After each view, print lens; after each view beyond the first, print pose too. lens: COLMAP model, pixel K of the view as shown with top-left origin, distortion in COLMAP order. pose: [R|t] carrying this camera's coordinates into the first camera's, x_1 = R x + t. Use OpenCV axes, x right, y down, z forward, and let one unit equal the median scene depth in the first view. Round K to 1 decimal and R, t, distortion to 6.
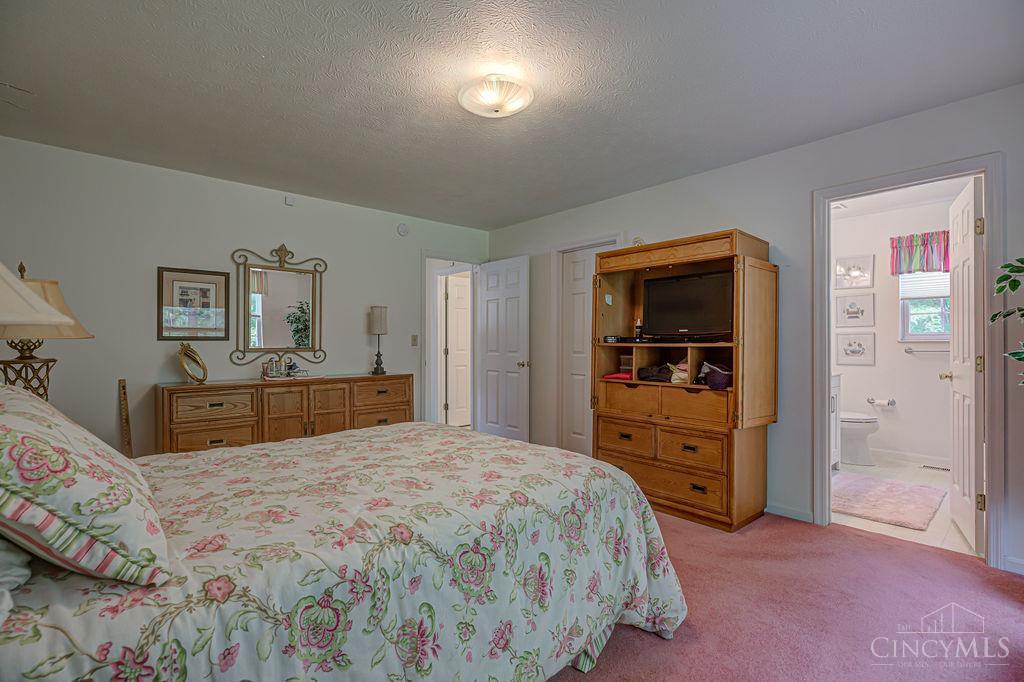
lens RADIAL K [[471.9, 0, 513.3], [0, 471.9, 338.3], [0, 0, 1]] dist [-0.003823, -0.000476]
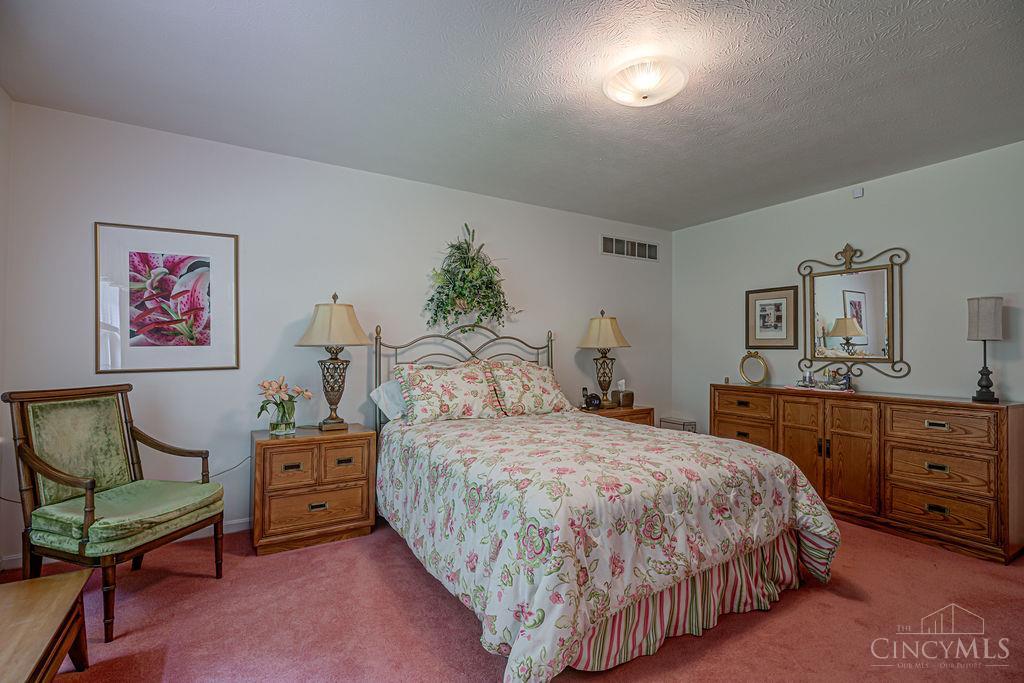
lens RADIAL K [[449.9, 0, 496.3], [0, 449.9, 344.3], [0, 0, 1]] dist [-0.001453, -0.000214]
pose [[-0.190825, -0.004566, -0.981614, 0.517974], [0.003582, 0.999979, -0.005348, -0.003476], [0.981618, -0.004537, -0.190804, 0.519574]]
